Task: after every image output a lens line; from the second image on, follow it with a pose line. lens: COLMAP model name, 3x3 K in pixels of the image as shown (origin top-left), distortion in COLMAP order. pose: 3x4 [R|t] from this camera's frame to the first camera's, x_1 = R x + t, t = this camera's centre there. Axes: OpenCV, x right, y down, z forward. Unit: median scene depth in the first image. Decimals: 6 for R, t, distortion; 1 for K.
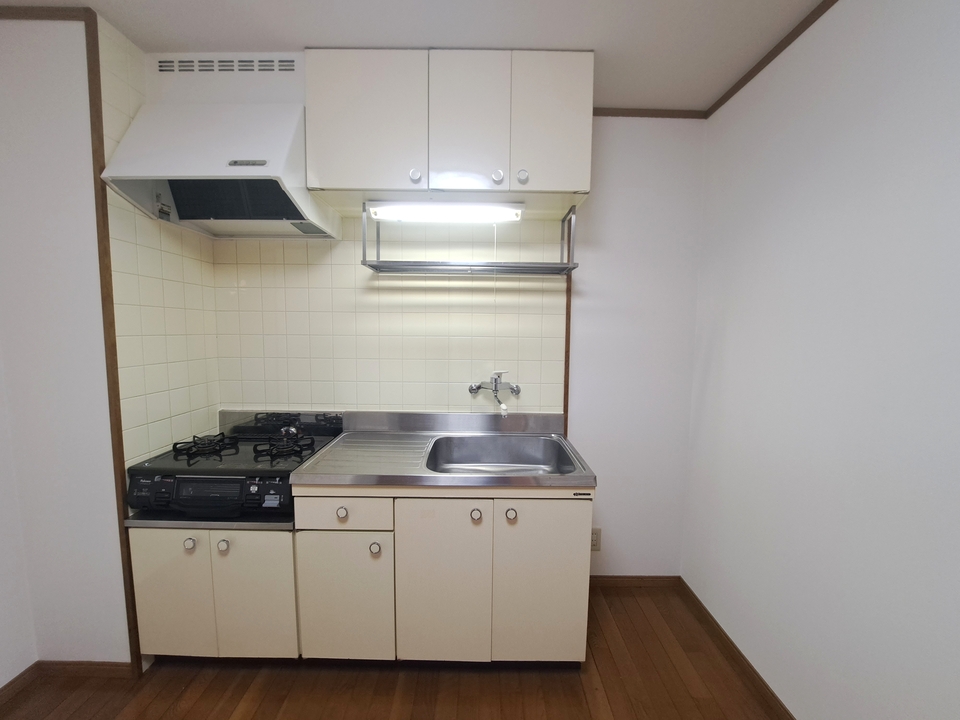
lens RADIAL K [[384.3, 0, 479.3], [0, 384.3, 362.5], [0, 0, 1]] dist [-0.017684, 0.000718]
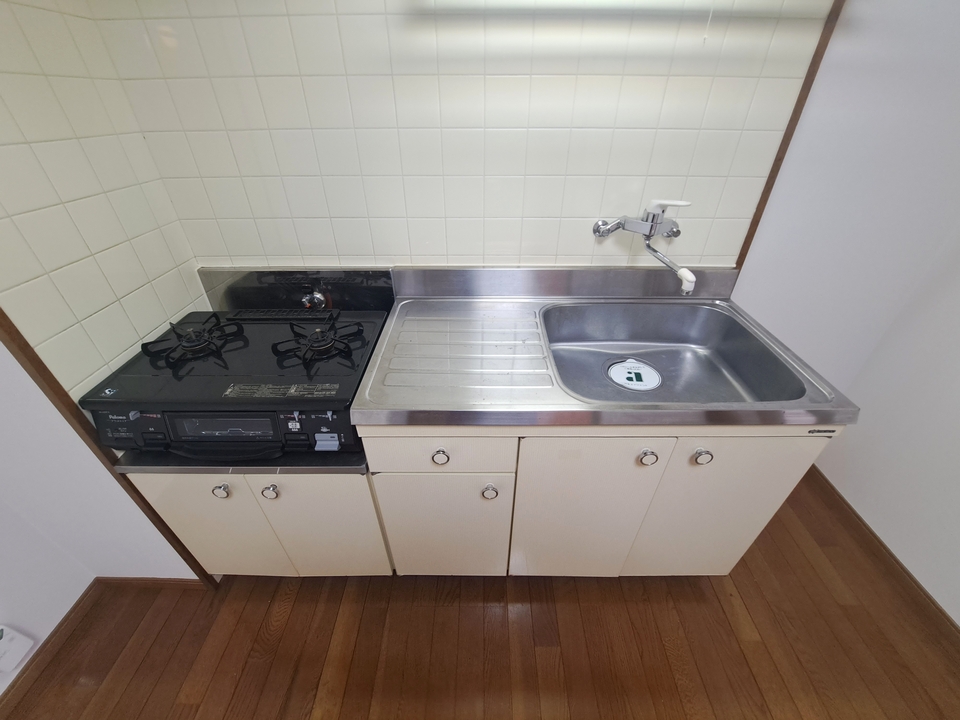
lens RADIAL K [[384.3, 0, 479.6], [0, 384.3, 365.3], [0, 0, 1]] dist [-0.017684, 0.000718]
pose [[0.999925, -0.008439, -0.008853, -0.266526], [0.011721, 0.867972, 0.496474, -0.059338], [0.003494, -0.496541, 0.868006, 0.480249]]
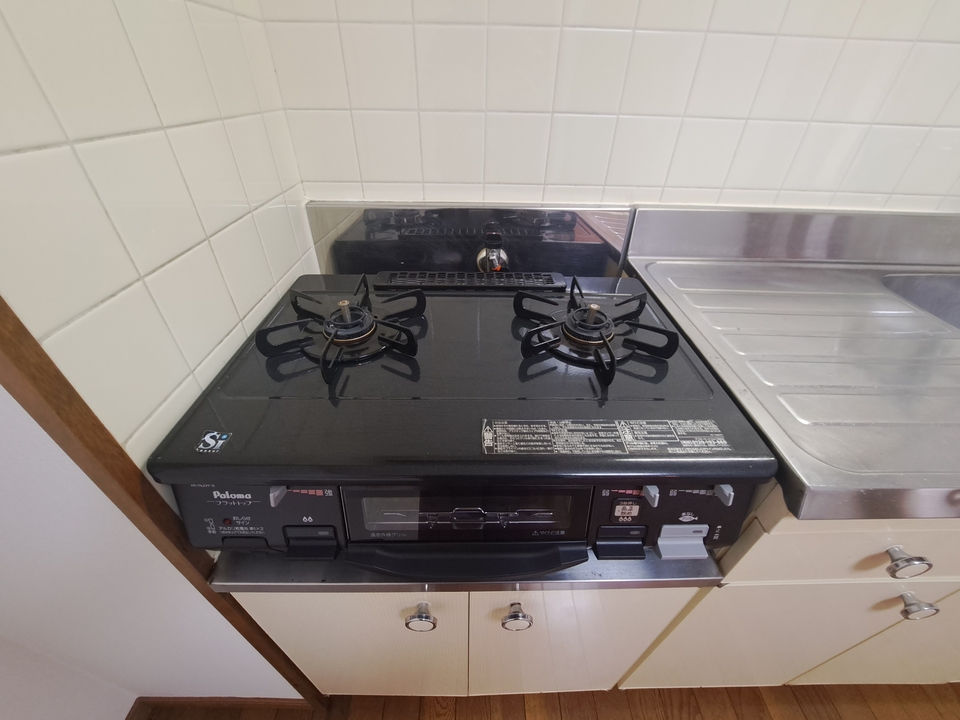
lens RADIAL K [[384.3, 0, 480.0], [0, 384.3, 366.1], [0, 0, 1]] dist [-0.017684, 0.000718]
pose [[0.999897, -0.002035, 0.014232, -0.670390], [-0.005755, 0.850509, 0.525930, 0.081488], [-0.013175, -0.525957, 0.850409, 0.771494]]
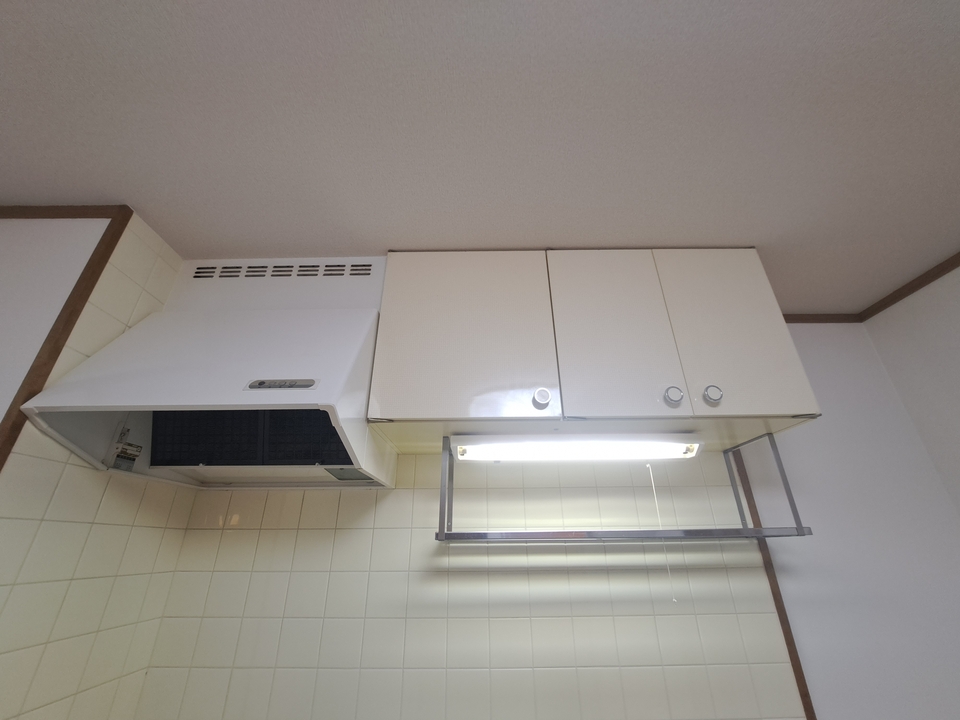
lens RADIAL K [[384.3, 0, 479.4], [0, 384.3, 360.7], [0, 0, 1]] dist [-0.017684, 0.000718]
pose [[0.999754, -0.022178, -0.000999, -0.265808], [0.018566, 0.859889, -0.510143, -0.217340], [0.012173, 0.509999, 0.860089, 0.417580]]
